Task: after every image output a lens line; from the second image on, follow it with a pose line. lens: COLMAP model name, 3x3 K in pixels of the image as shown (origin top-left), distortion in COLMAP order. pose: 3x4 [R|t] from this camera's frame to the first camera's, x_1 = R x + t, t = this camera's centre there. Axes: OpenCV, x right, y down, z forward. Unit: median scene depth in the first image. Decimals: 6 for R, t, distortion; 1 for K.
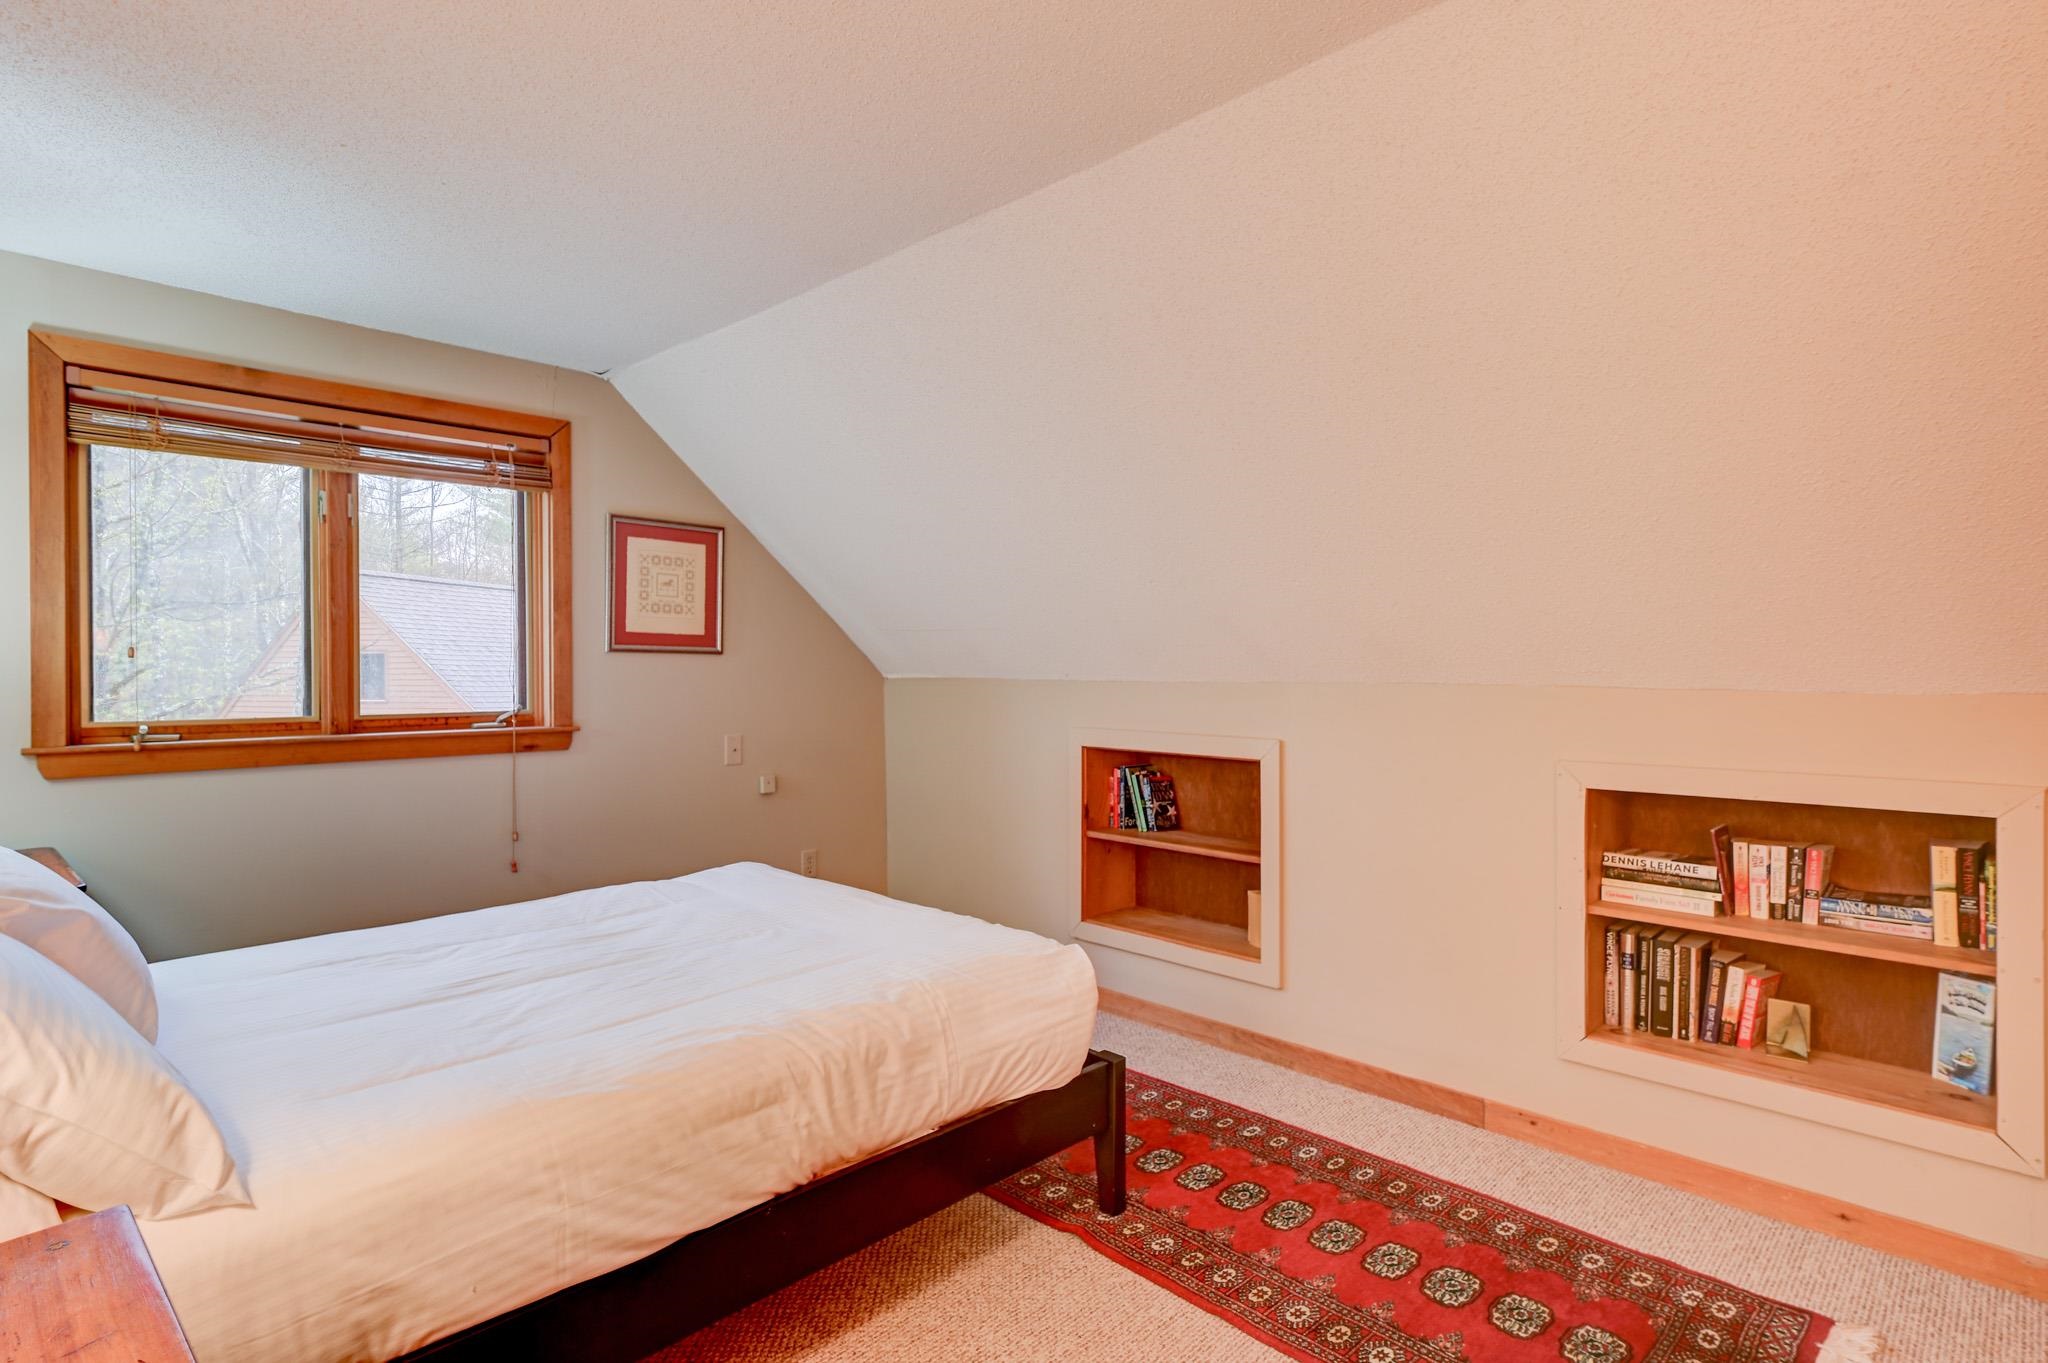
lens RADIAL K [[1045.0, 0, 1024.0], [0, 1045.0, 681.5], [0, 0, 1]] dist [0.012588, 0.000504]
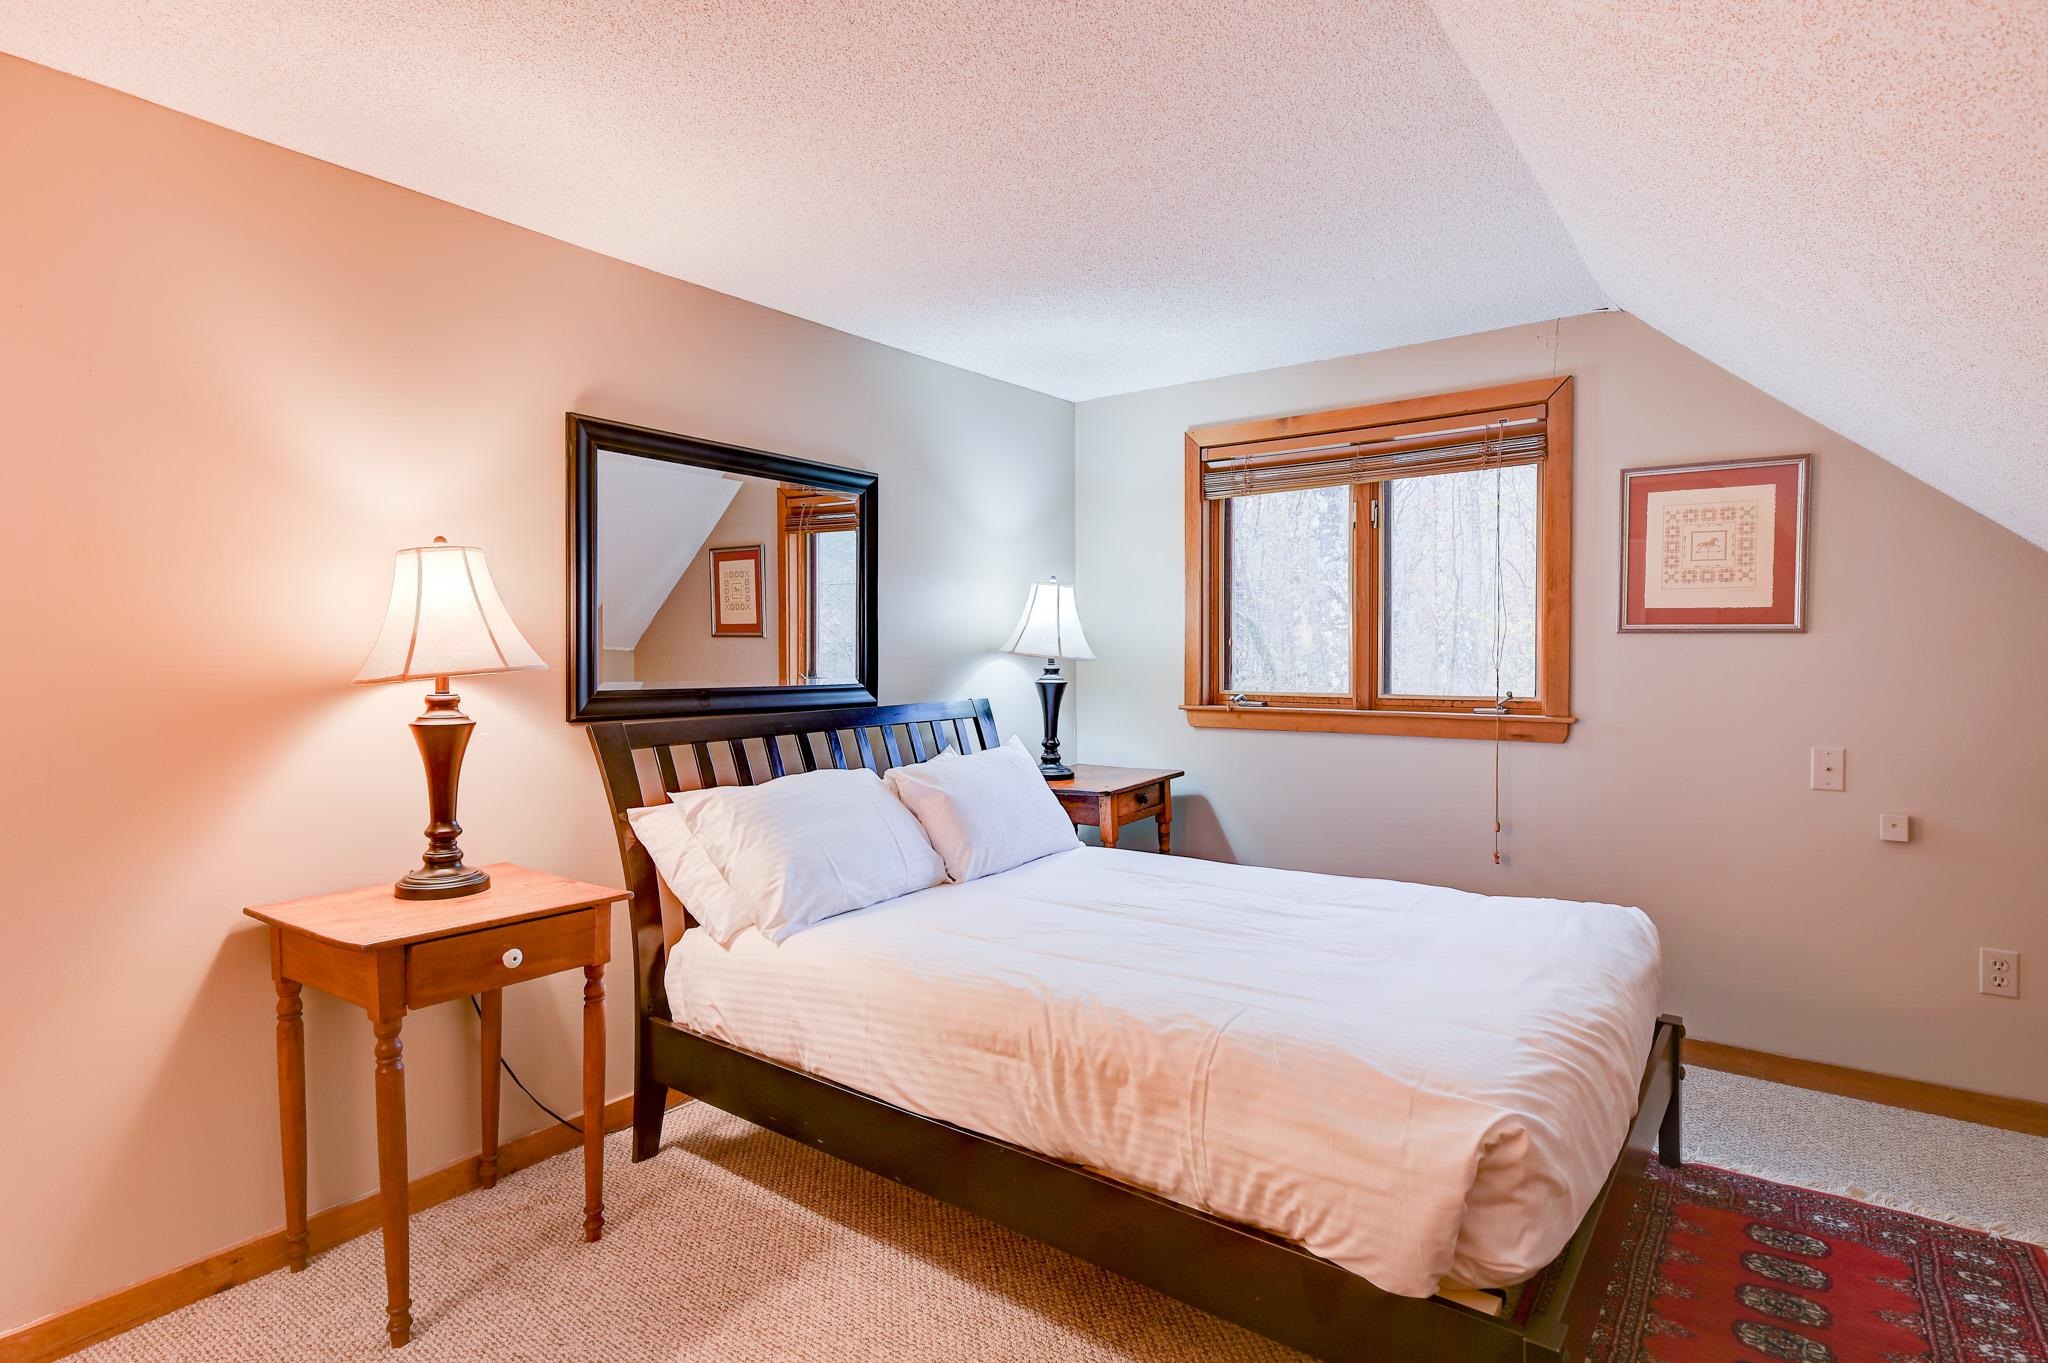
lens RADIAL K [[1045.0, 0, 1024.0], [0, 1045.0, 681.5], [0, 0, 1]] dist [0.012588, 0.000504]
pose [[0.131748, 0.025002, -0.990968, 0.430371], [-0.013418, 0.999635, 0.023437, -0.003190], [0.991192, 0.010209, 0.132035, 0.460996]]
